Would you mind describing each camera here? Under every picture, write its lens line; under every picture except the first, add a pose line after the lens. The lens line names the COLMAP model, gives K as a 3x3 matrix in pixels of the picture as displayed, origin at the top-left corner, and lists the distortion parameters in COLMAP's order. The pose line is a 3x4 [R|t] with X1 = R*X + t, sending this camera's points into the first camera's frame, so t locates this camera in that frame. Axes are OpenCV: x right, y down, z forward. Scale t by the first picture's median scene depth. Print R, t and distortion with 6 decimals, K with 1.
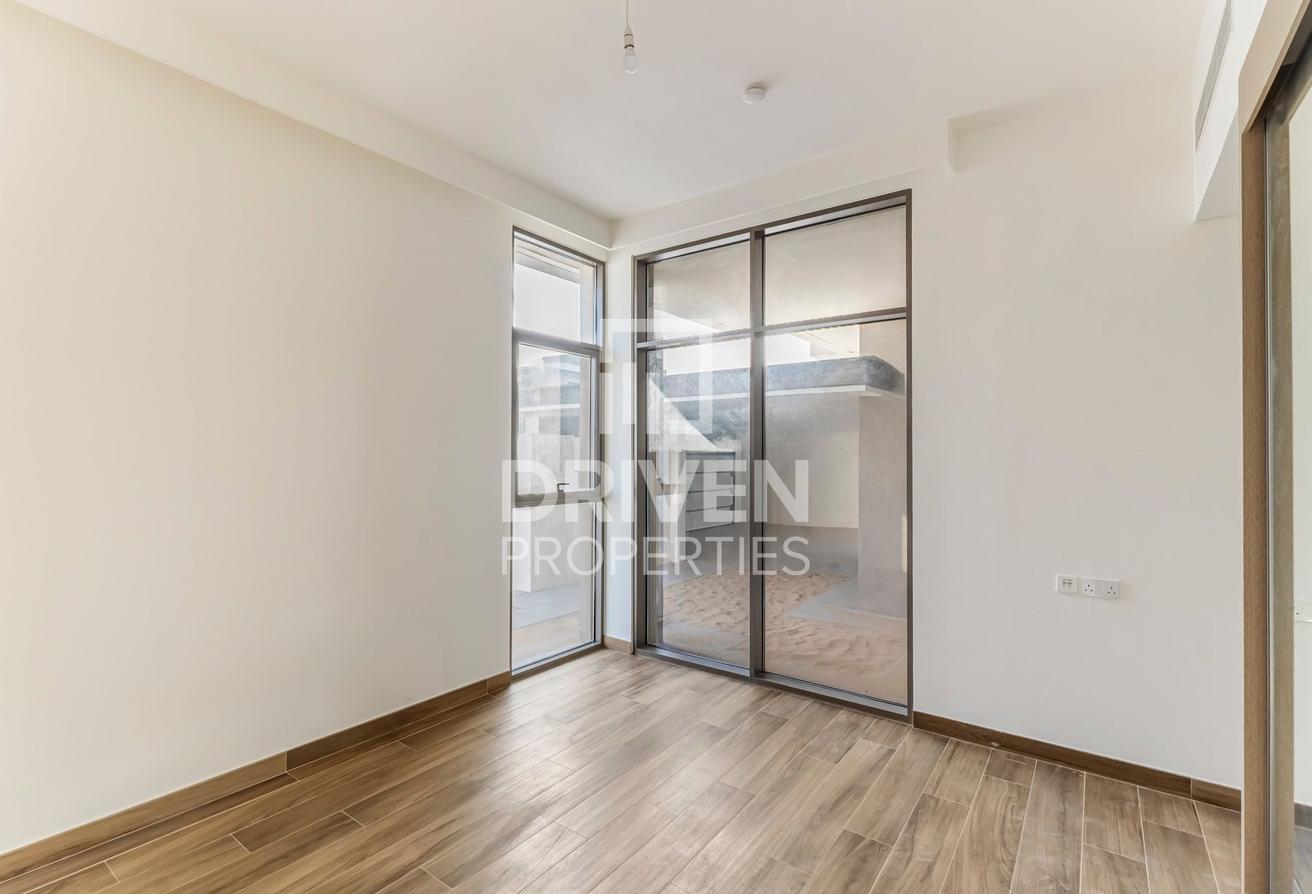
lens RADIAL K [[611.1, 0, 648.5], [0, 611.1, 448.7], [0, 0, 1]] dist [-0.003464, -0.001137]
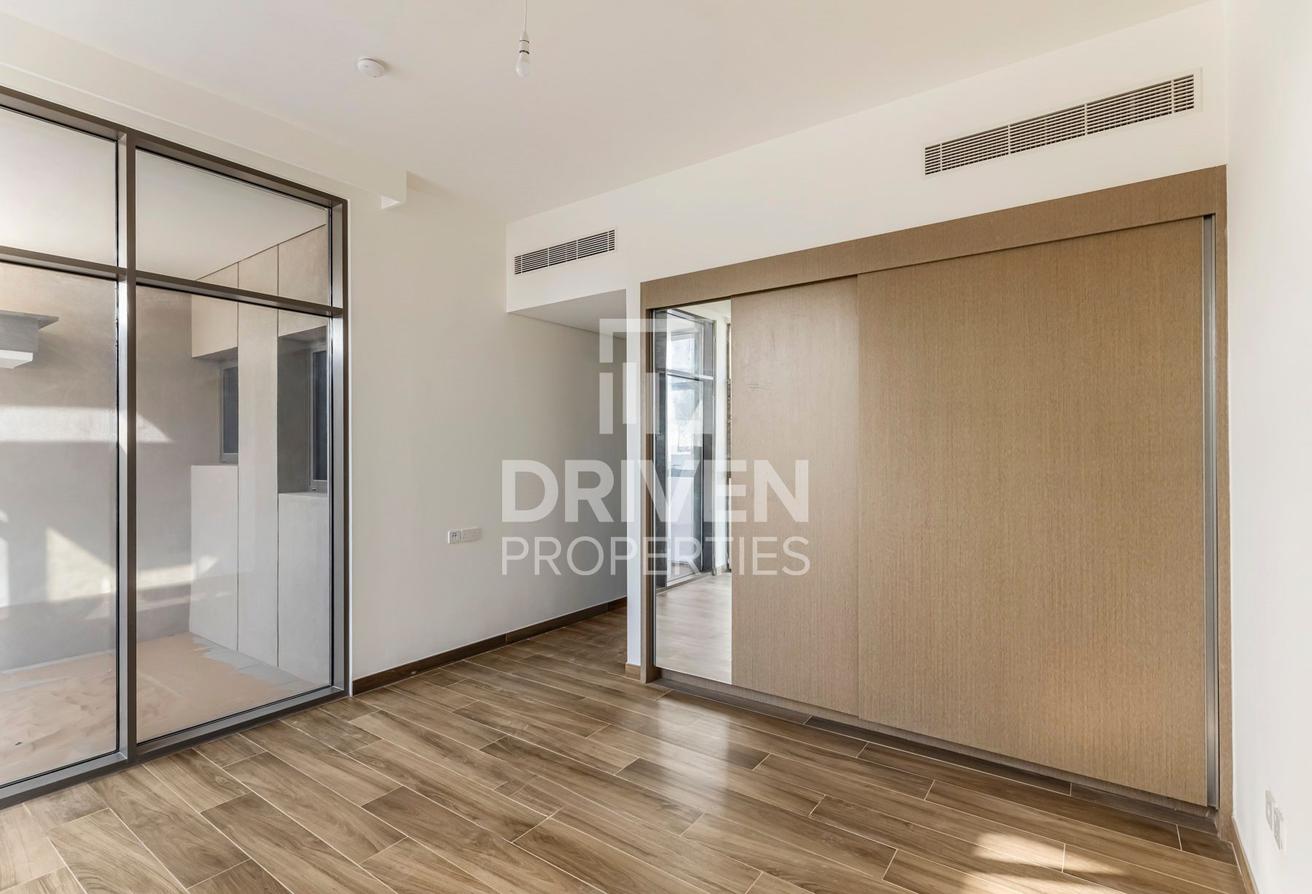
lens RADIAL K [[611.1, 0, 650.3], [0, 611.1, 446.3], [0, 0, 1]] dist [-0.003464, -0.001137]
pose [[-0.013073, -0.003173, 0.999910, -0.776499], [-0.008740, 0.999957, 0.003059, 0.003346], [-0.999876, -0.008699, -0.013100, 0.573312]]
